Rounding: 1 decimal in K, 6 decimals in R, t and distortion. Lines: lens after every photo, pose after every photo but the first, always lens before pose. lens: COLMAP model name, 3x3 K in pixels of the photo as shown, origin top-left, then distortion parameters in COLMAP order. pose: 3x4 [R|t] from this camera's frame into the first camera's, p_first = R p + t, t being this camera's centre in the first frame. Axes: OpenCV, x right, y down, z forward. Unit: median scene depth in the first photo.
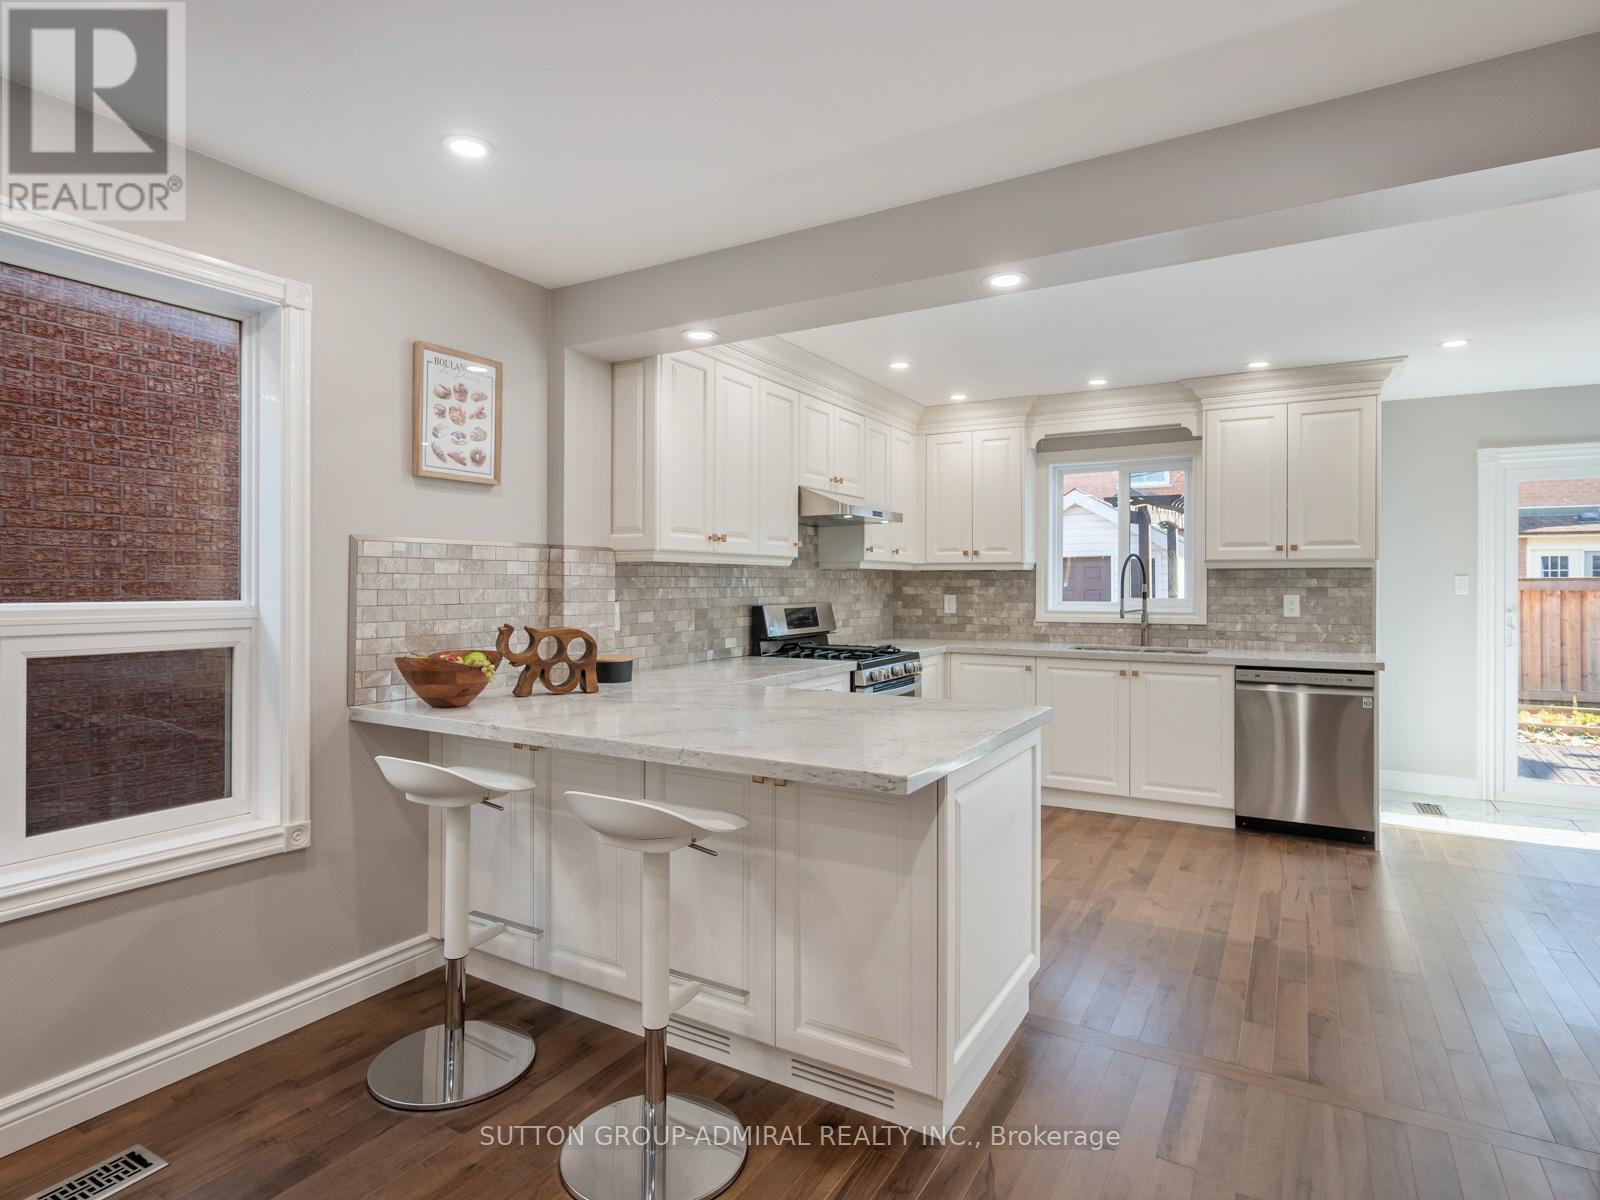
lens RADIAL K [[857.3, 0, 803.0], [0, 857.3, 583.4], [0, 0, 1]] dist [0.002660, 0.000230]
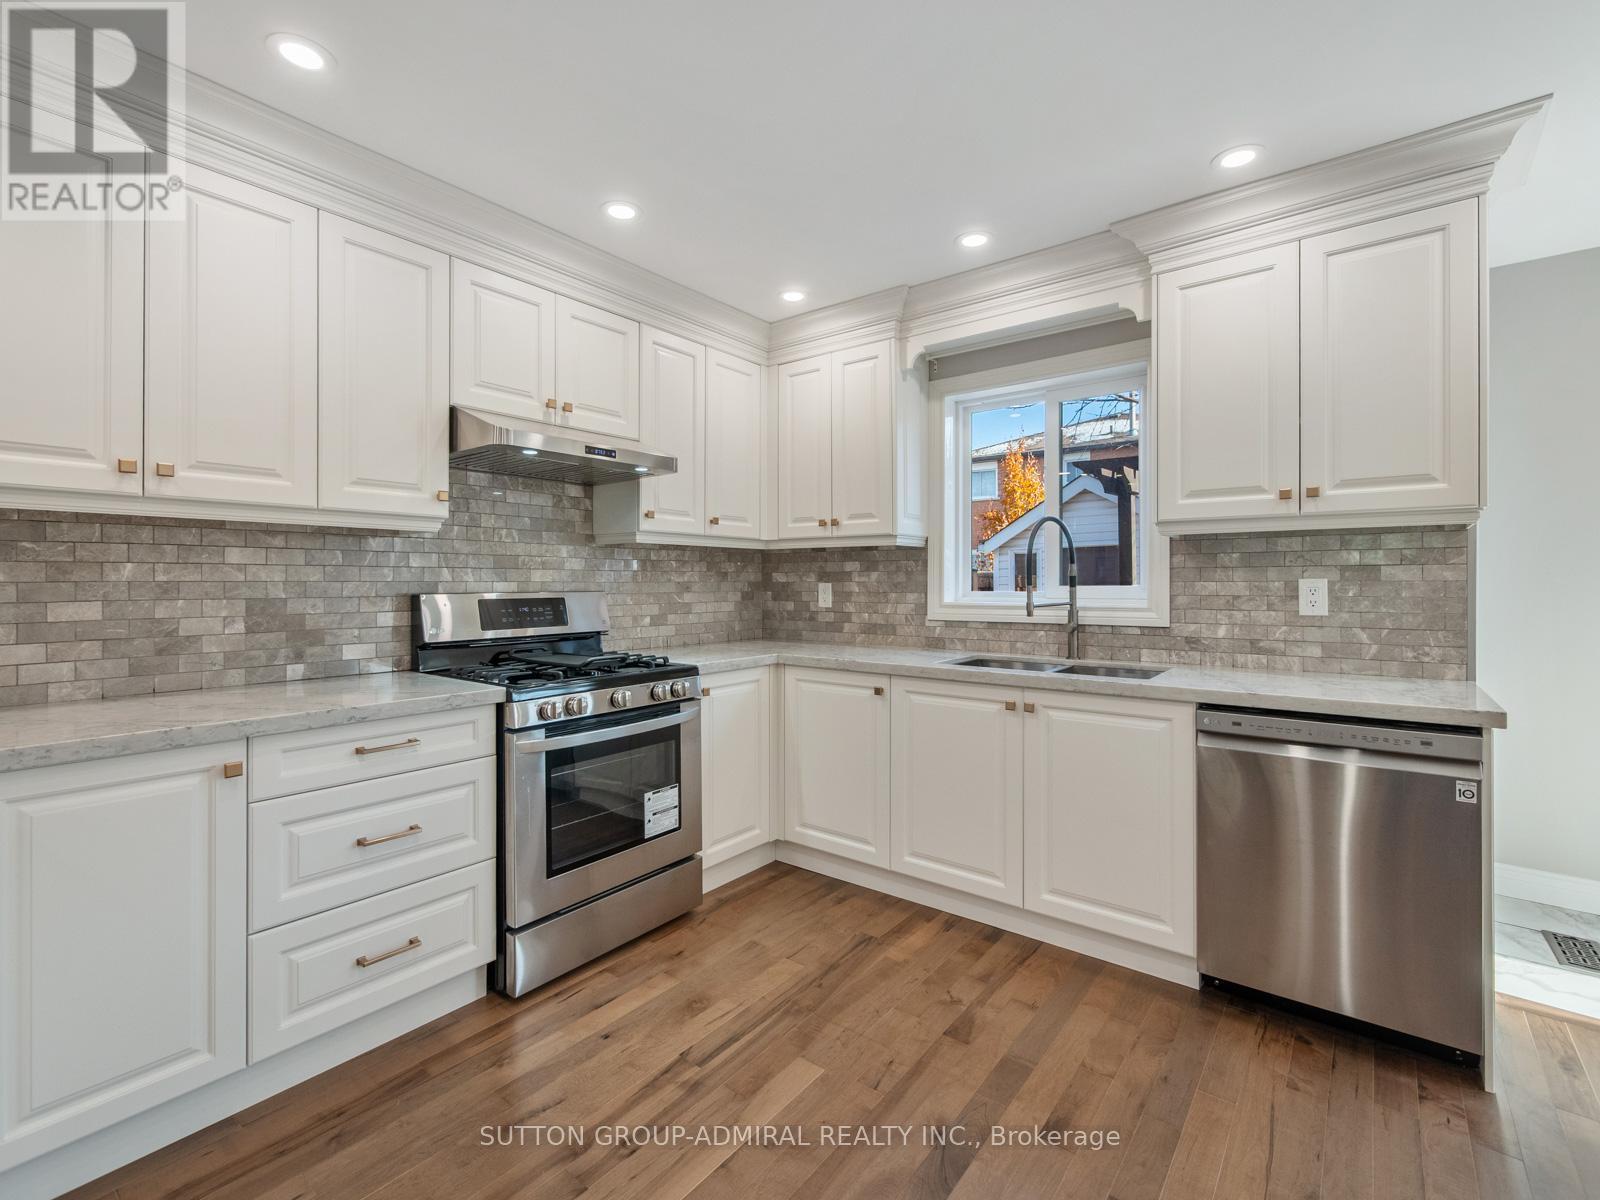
lens RADIAL K [[714.0, 0, 796.1], [0, 714.0, 579.5], [0, 0, 1]] dist [-0.003375, 0.001286]
pose [[0.989314, -0.001703, -0.145793, 0.299532], [0.001118, 0.999991, -0.004094, 0.016374], [0.145799, 0.003887, 0.989307, 0.479456]]
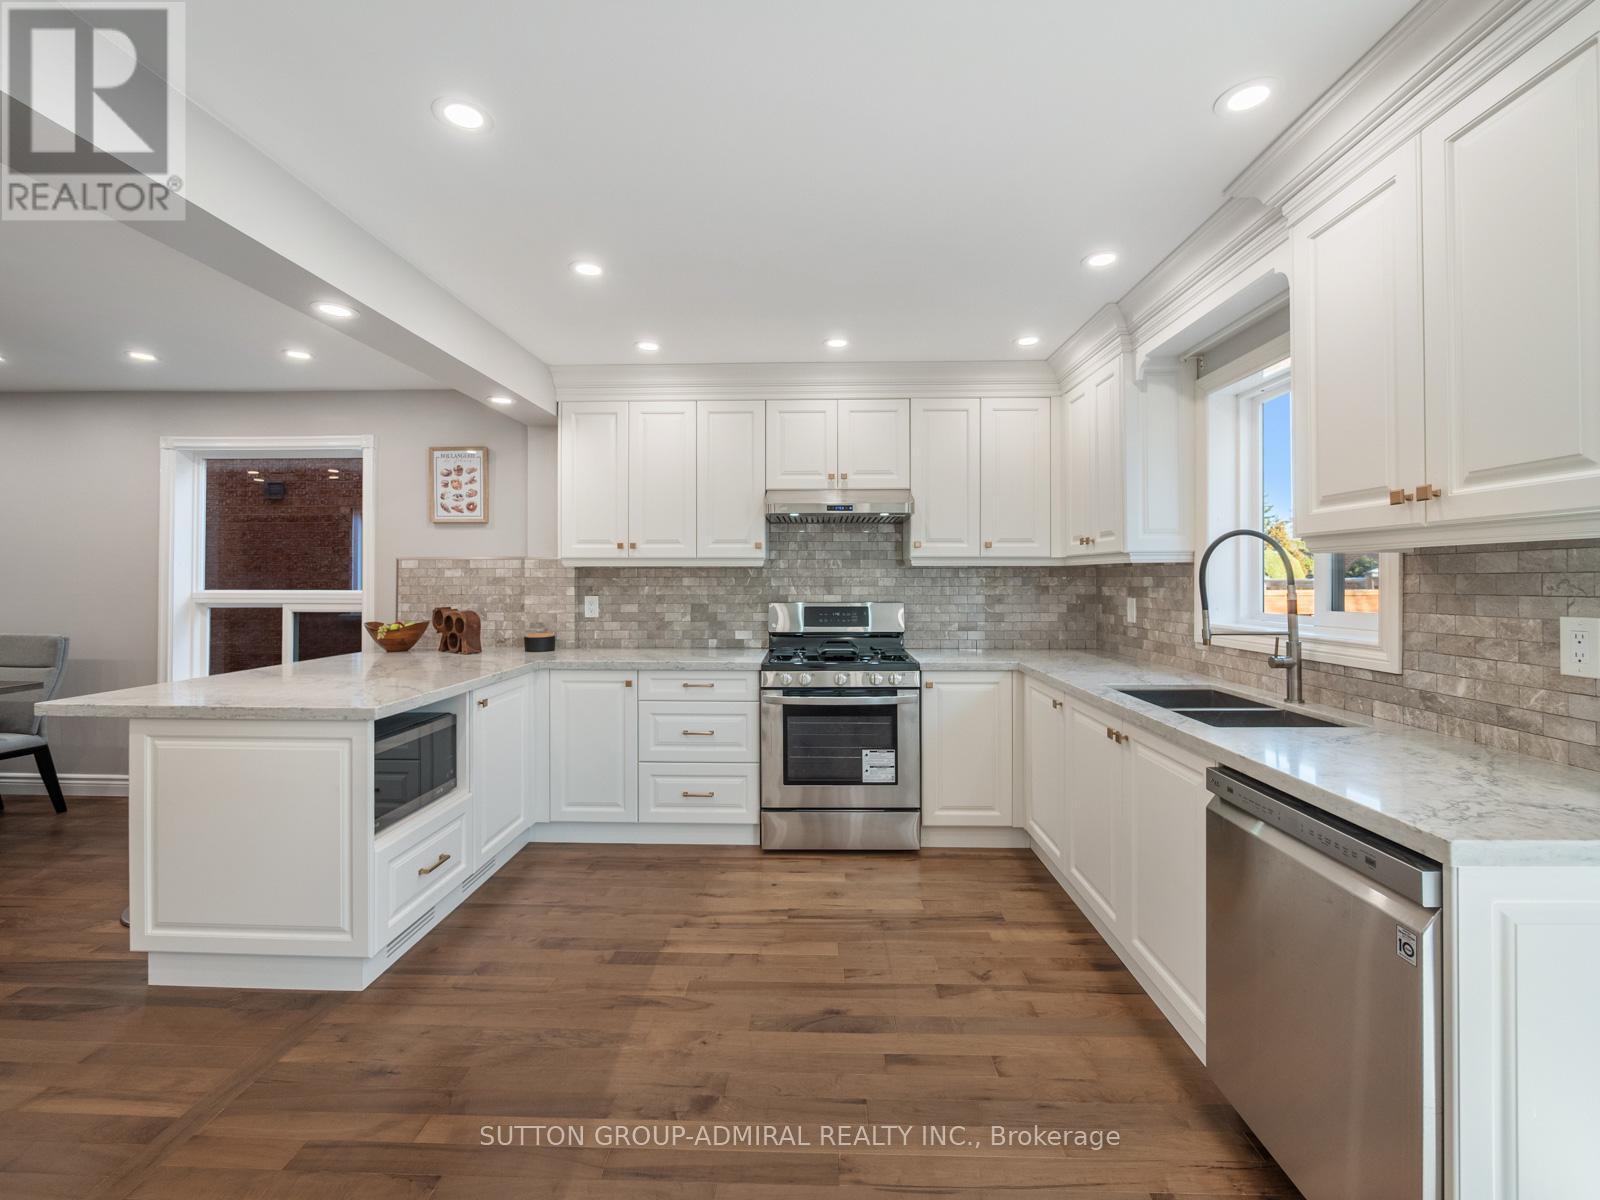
lens RADIAL K [[674.3, 0, 804.6], [0, 674.3, 579.0], [0, 0, 1]] dist [-0.008659, 0.000681]
pose [[0.482130, -0.001678, -0.876098, 0.686922], [0.000714, 0.999999, -0.001522, -0.002681], [0.876099, 0.000109, 0.482131, 0.596044]]
